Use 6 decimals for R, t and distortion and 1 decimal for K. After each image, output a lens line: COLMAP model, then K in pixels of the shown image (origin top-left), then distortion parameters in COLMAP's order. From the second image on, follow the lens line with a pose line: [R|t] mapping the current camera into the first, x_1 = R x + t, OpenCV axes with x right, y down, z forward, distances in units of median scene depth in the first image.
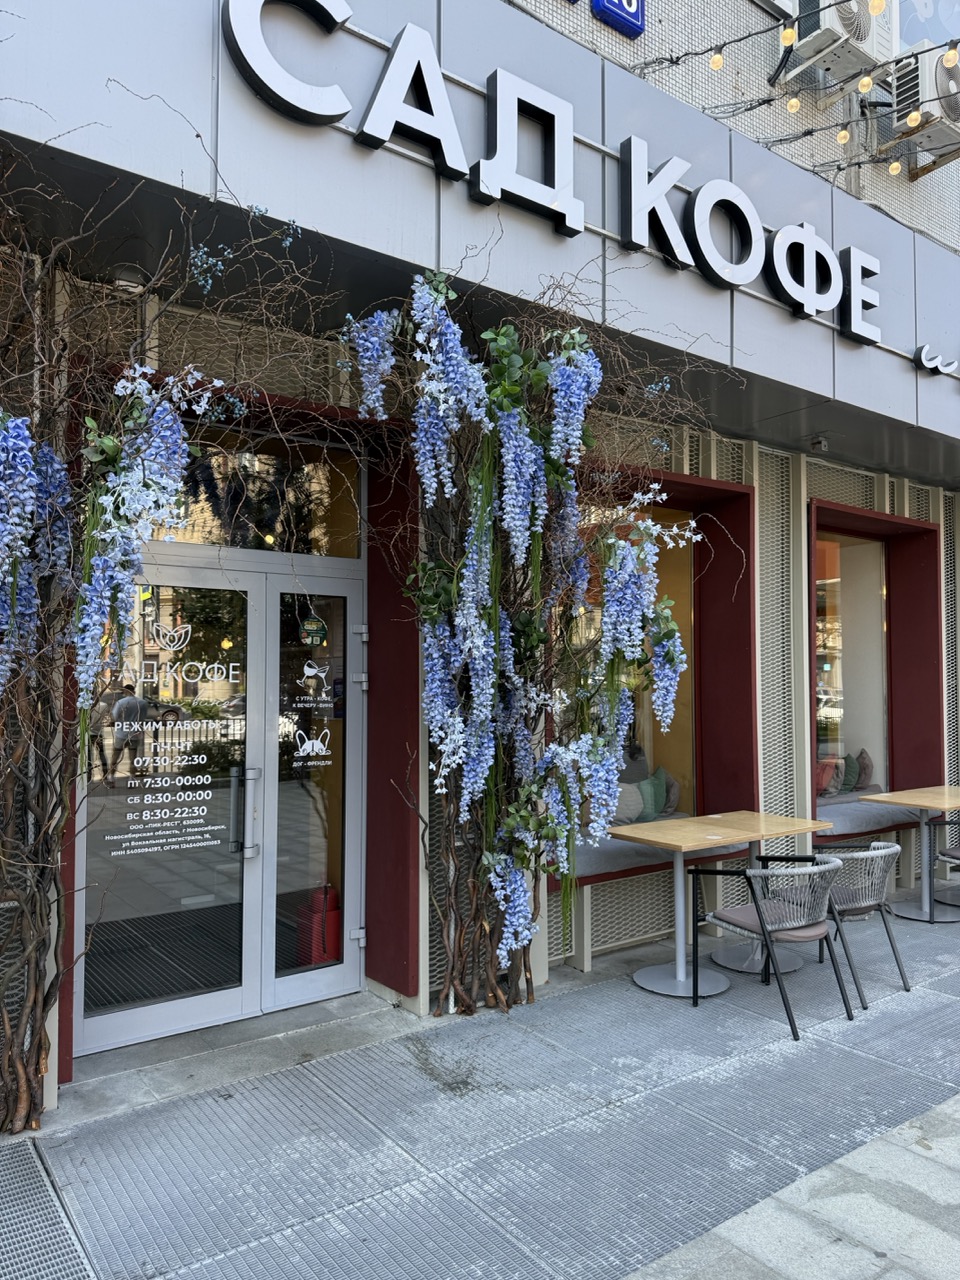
lens RADIAL K [[893.6, 0, 480.0], [0, 893.6, 640.0], [0, 0, 1]] dist [0.013101, -0.032441]
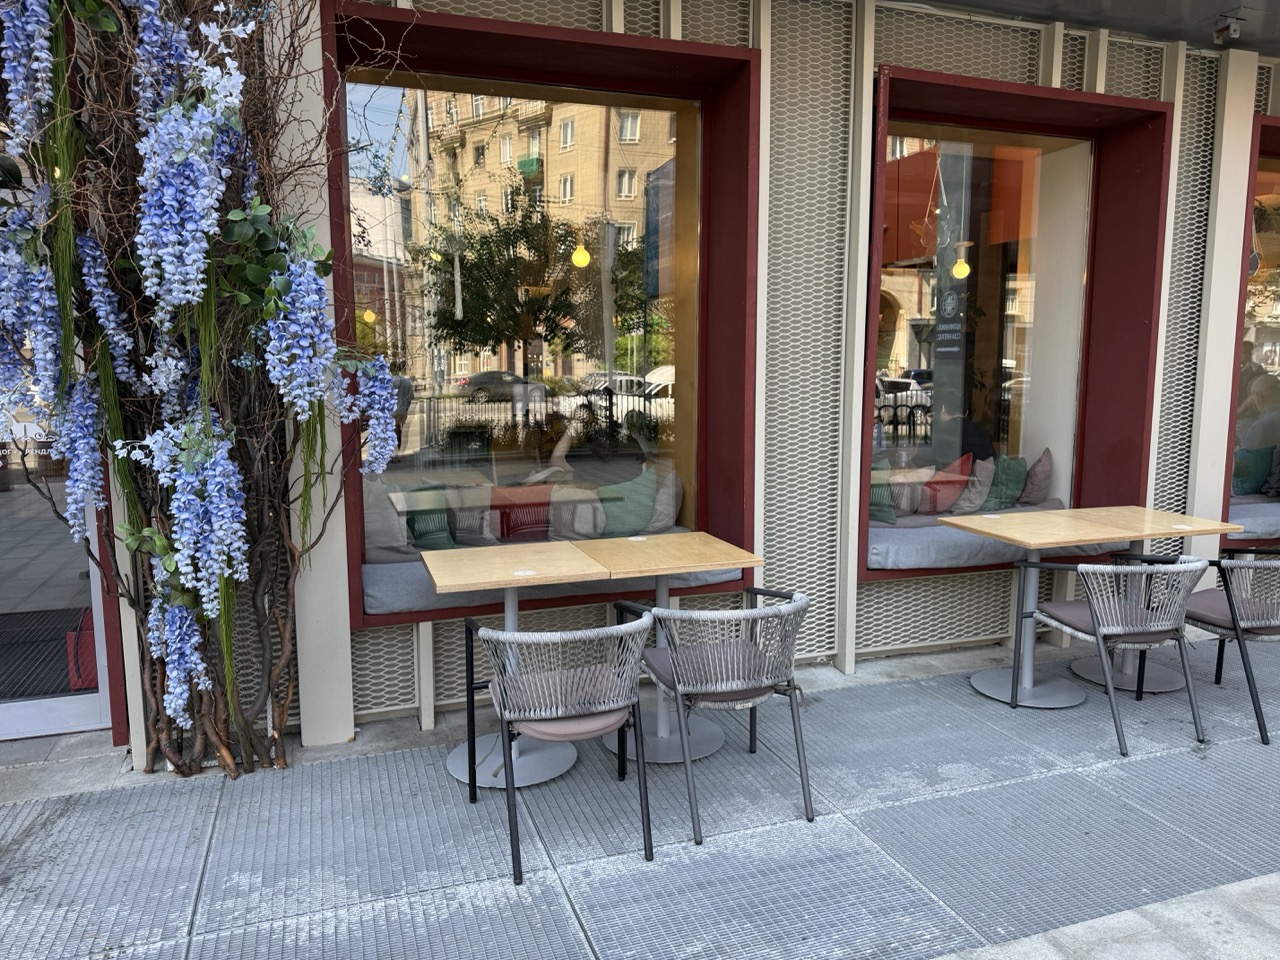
lens RADIAL K [[893.6, 0, 640.0], [0, 893.6, 480.0], [0, 0, 1]] dist [0.013101, -0.032441]
pose [[0.956468, 0.039762, -0.289115, 0.403177], [0.014405, 0.983034, 0.182855, 0.015245], [0.291480, -0.179060, 0.939668, 0.286790]]
